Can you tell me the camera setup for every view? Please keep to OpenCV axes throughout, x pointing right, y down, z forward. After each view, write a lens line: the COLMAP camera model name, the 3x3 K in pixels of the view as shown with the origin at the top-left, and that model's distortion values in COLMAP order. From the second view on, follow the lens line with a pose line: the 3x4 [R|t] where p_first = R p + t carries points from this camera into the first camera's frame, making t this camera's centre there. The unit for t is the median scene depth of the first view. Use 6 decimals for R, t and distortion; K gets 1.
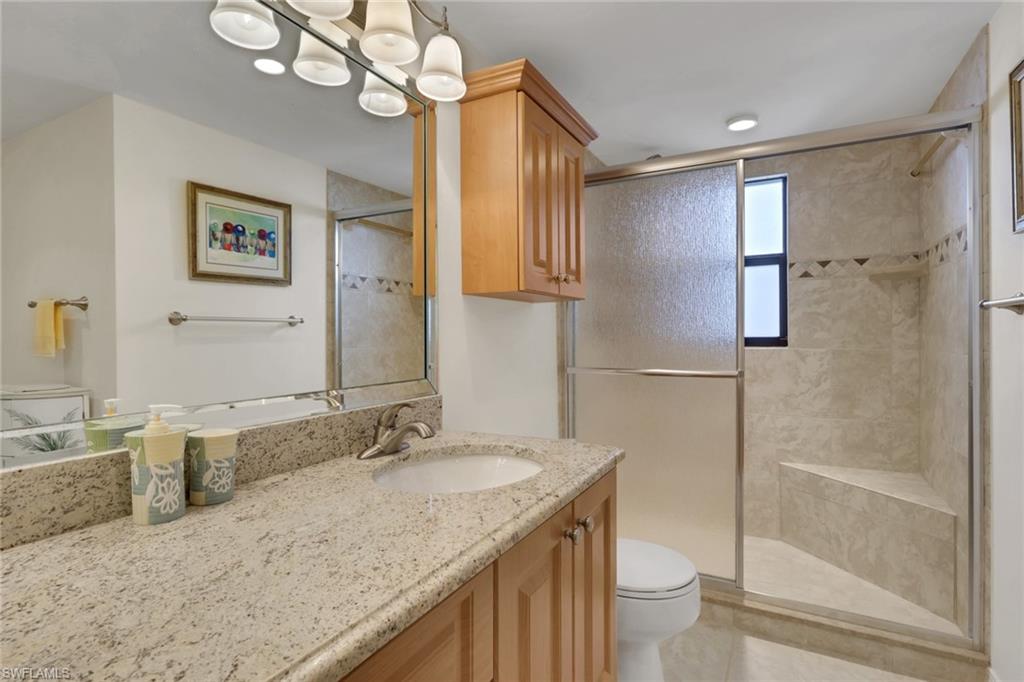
lens RADIAL K [[503.4, 0, 486.7], [0, 503.4, 329.0], [0, 0, 1]] dist [-0.004042, -0.000165]
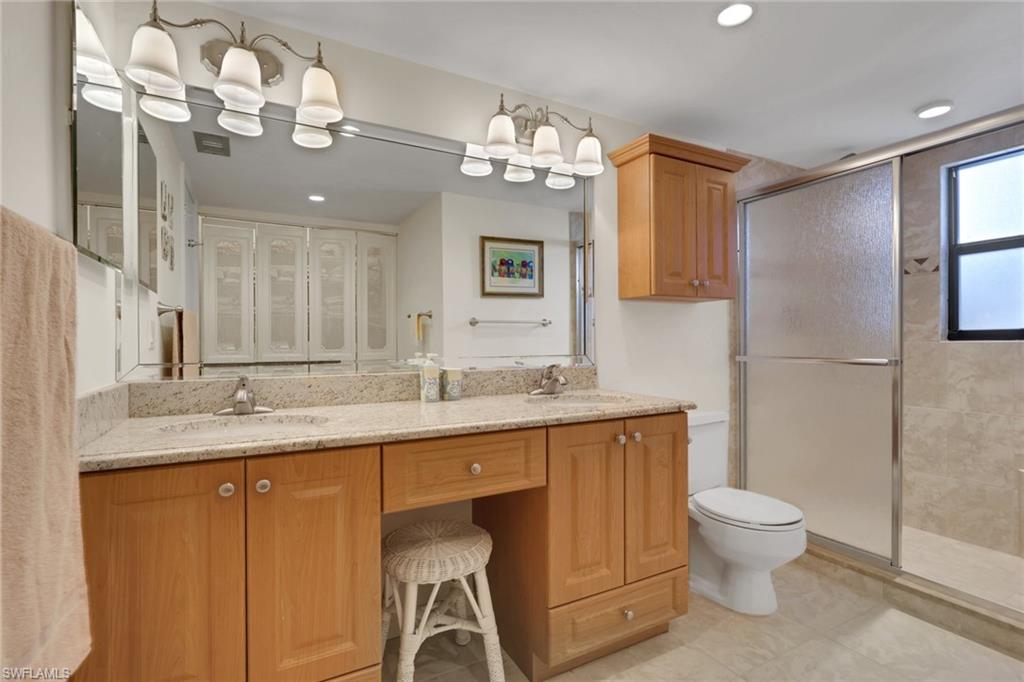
lens RADIAL K [[503.4, 0, 486.7], [0, 503.4, 329.0], [0, 0, 1]] dist [-0.004042, -0.000165]
pose [[0.814327, -0.013551, -0.580248, 0.390325], [0.005715, 0.999866, -0.015329, 0.029292], [0.580378, 0.009167, 0.814296, -0.322020]]
